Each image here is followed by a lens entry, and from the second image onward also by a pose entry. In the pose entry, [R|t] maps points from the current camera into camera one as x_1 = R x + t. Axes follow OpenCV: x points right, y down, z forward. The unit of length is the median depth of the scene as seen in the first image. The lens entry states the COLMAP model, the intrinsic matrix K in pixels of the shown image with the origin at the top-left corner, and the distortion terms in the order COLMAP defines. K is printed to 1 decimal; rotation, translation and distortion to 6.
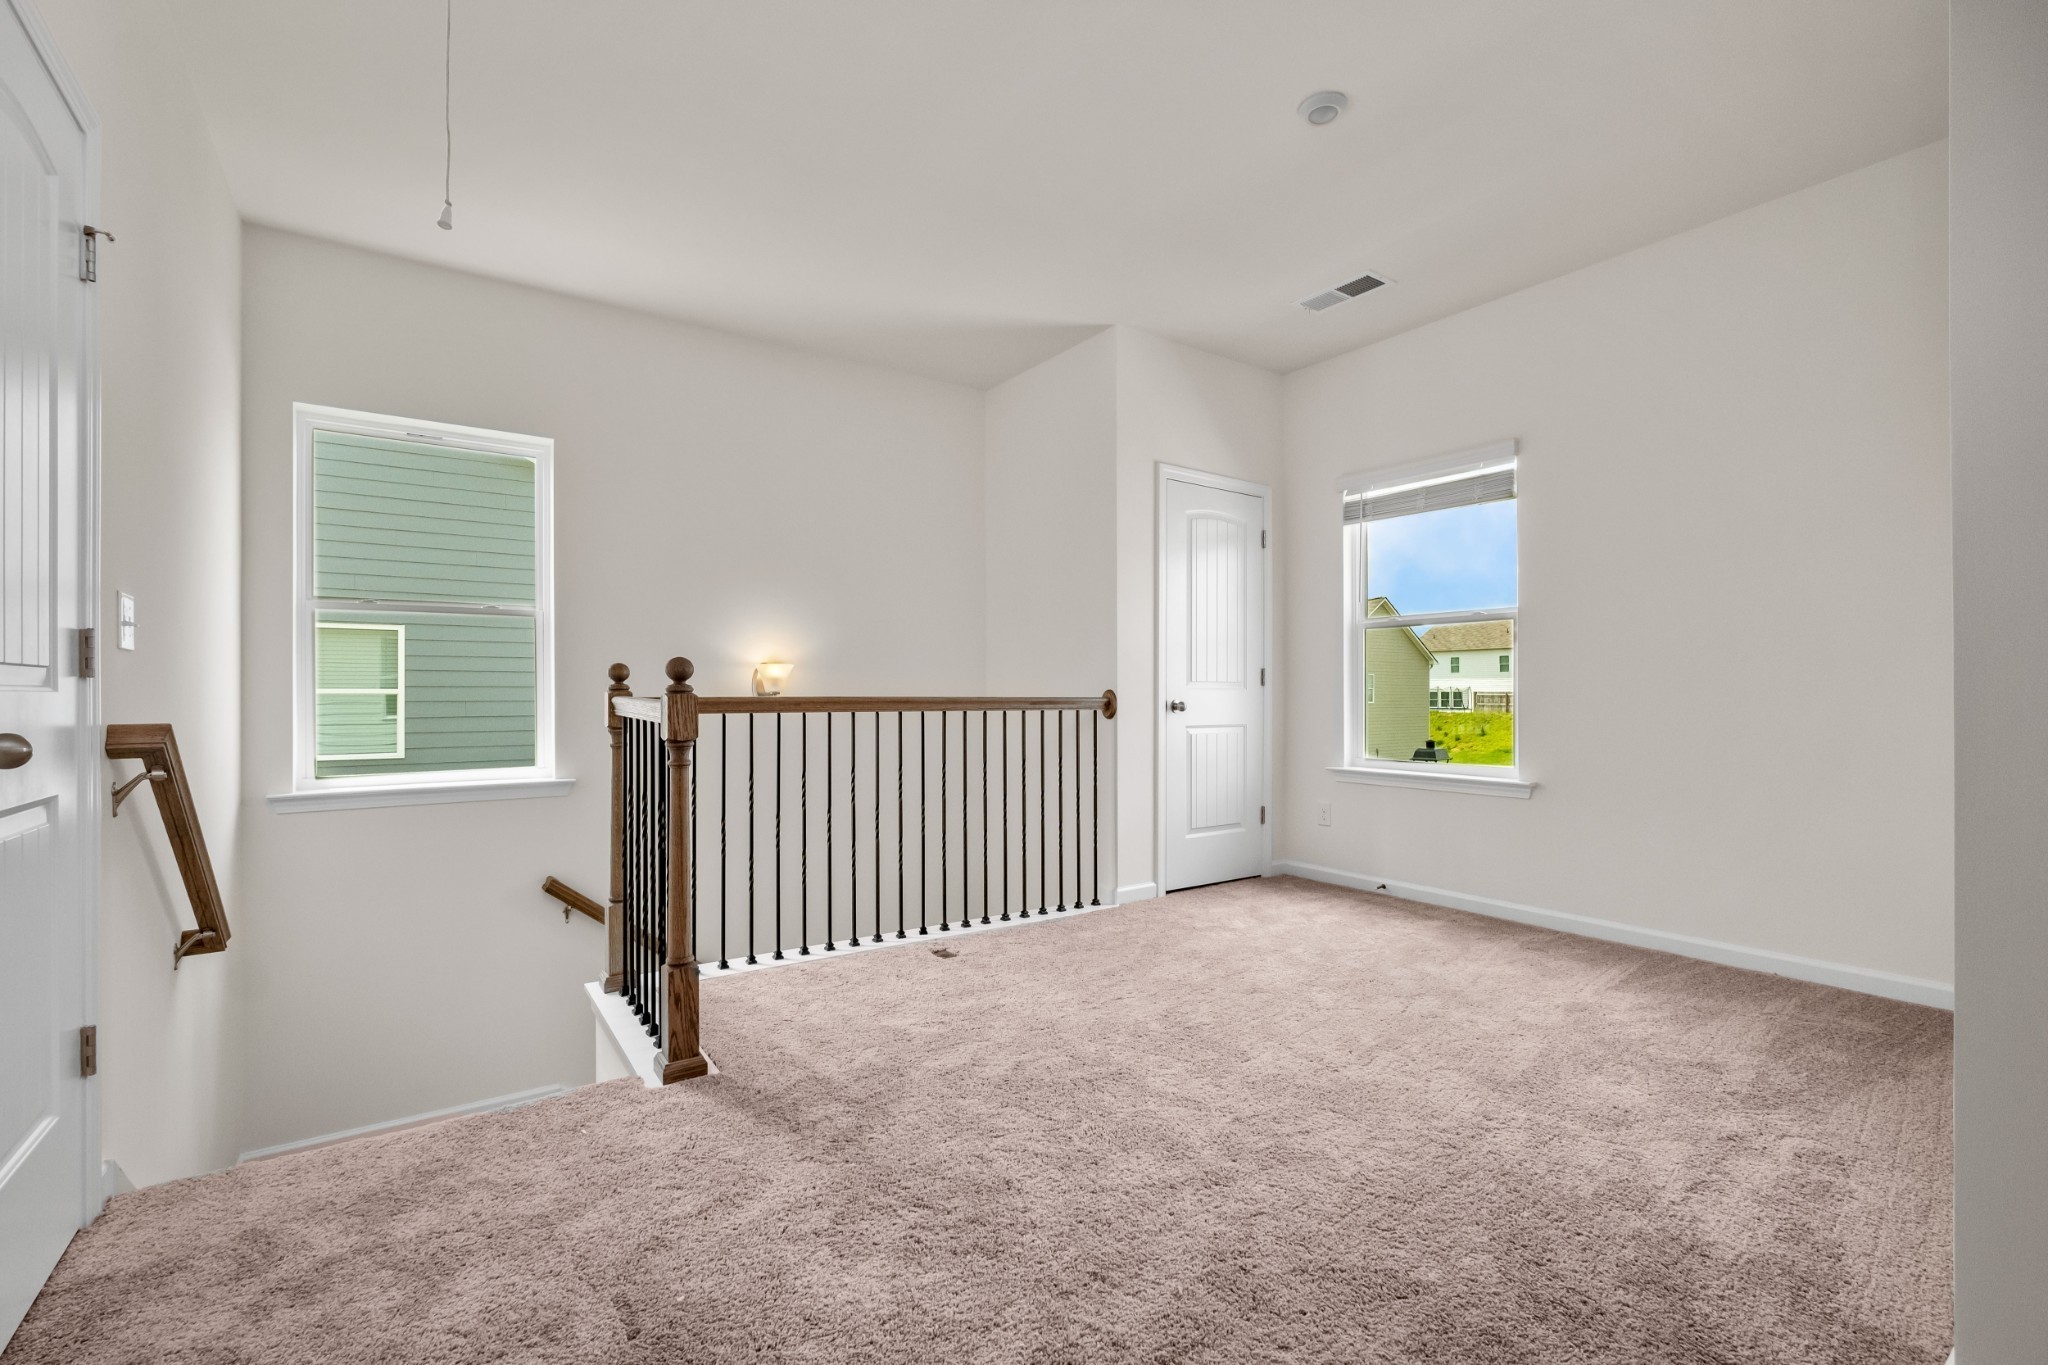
lens RADIAL K [[896.1, 0, 1024.6], [0, 896.1, 685.9], [0, 0, 1]] dist [-0.006645, 0.000946]
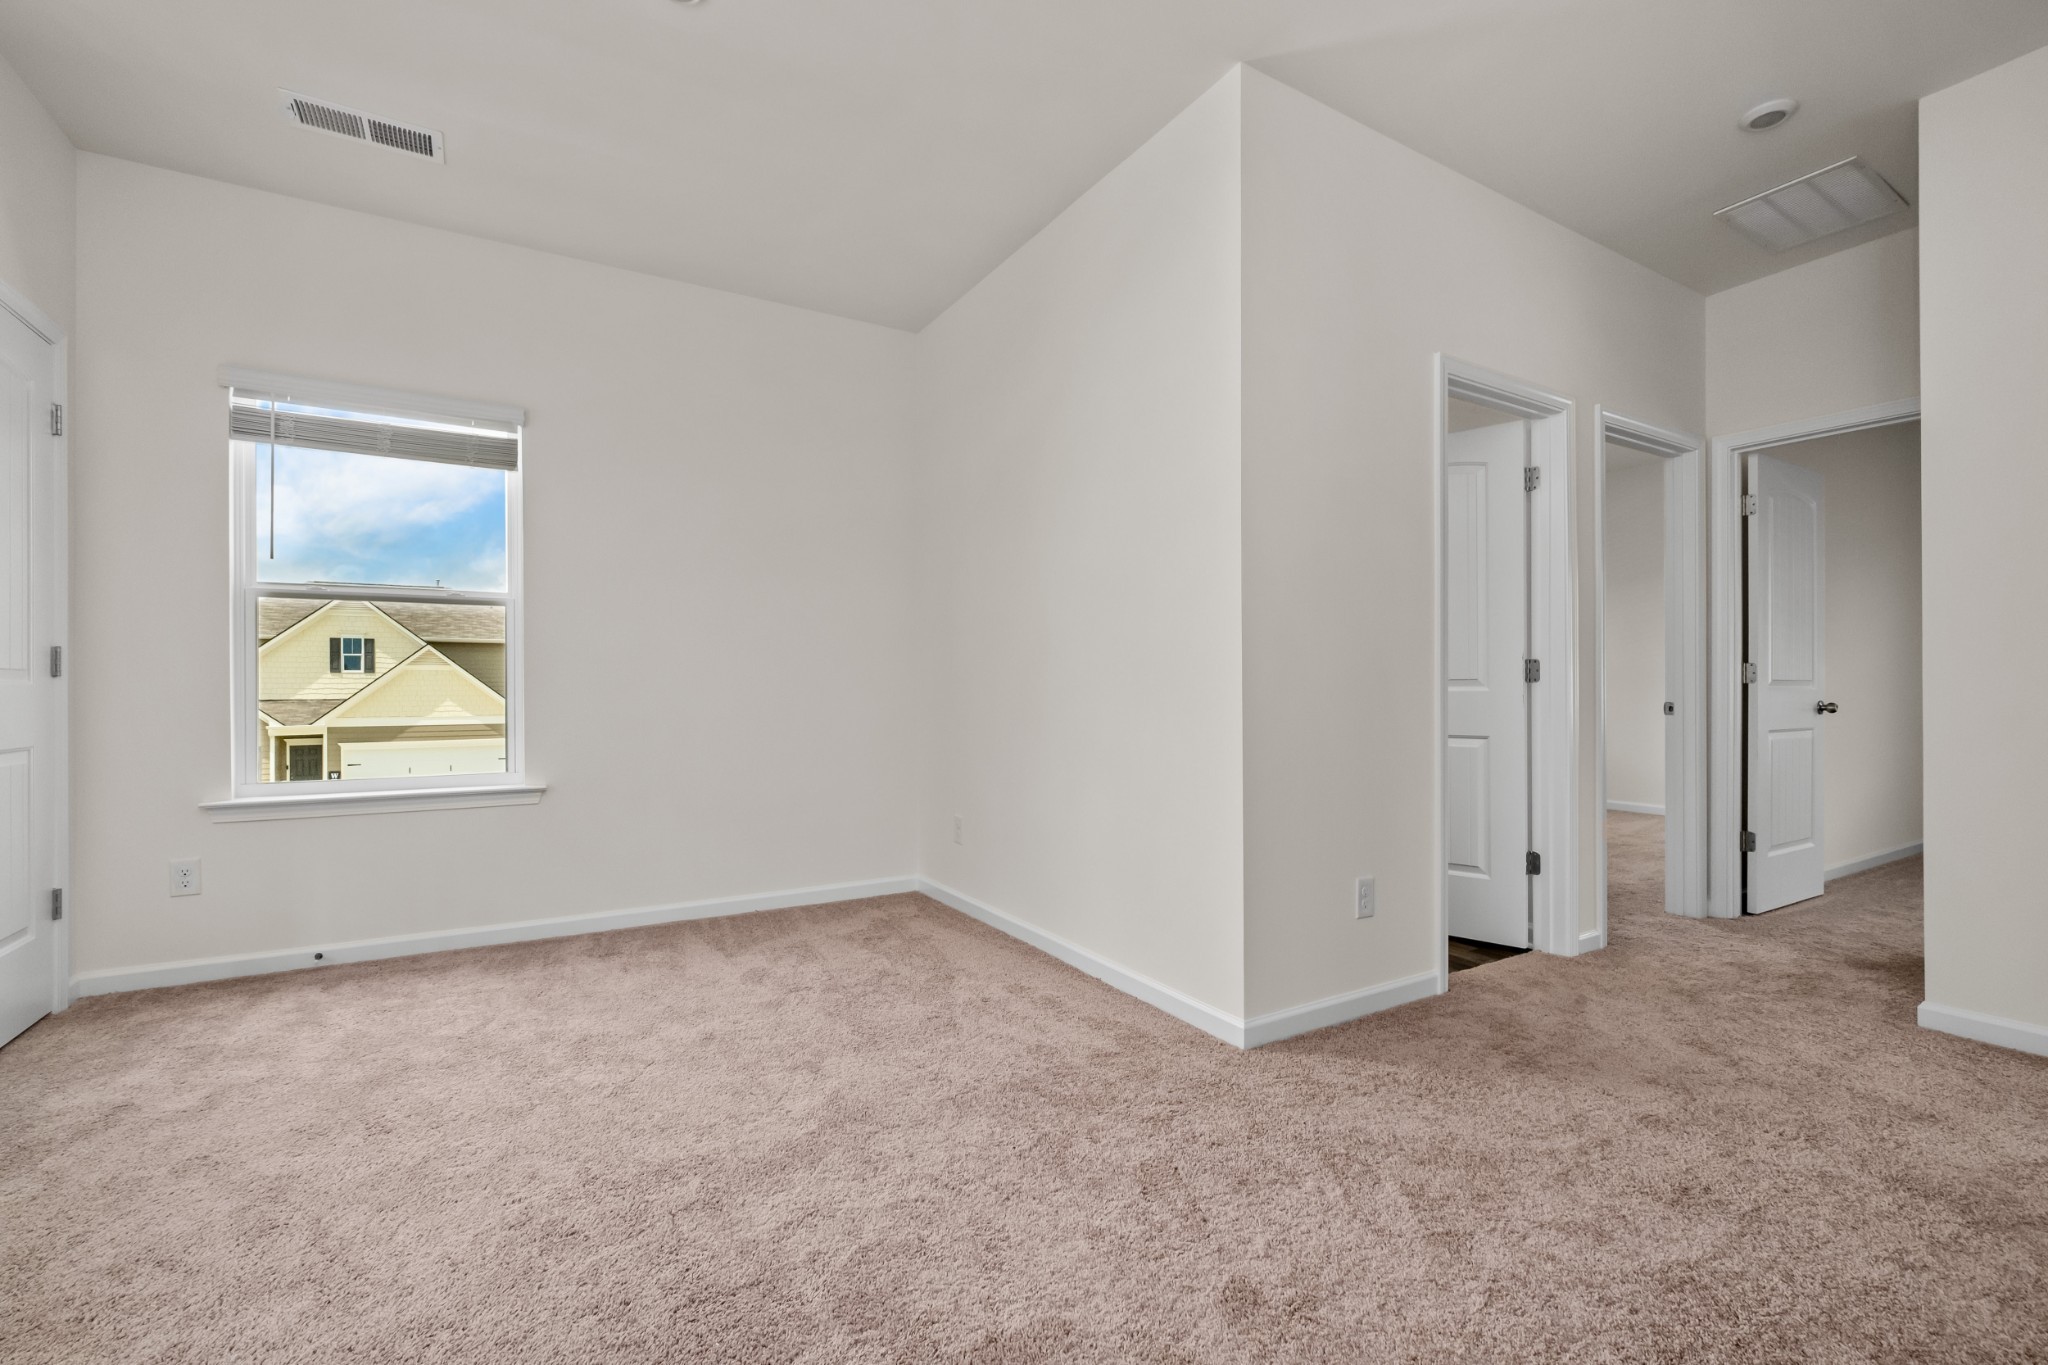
lens RADIAL K [[896.1, 0, 1034.2], [0, 896.1, 687.4], [0, 0, 1]] dist [-0.006645, 0.000946]
pose [[0.064327, -0.002855, 0.997925, -0.384310], [-0.004946, 0.999983, 0.003180, 0.000641], [-0.997917, -0.005140, 0.064312, 0.508396]]
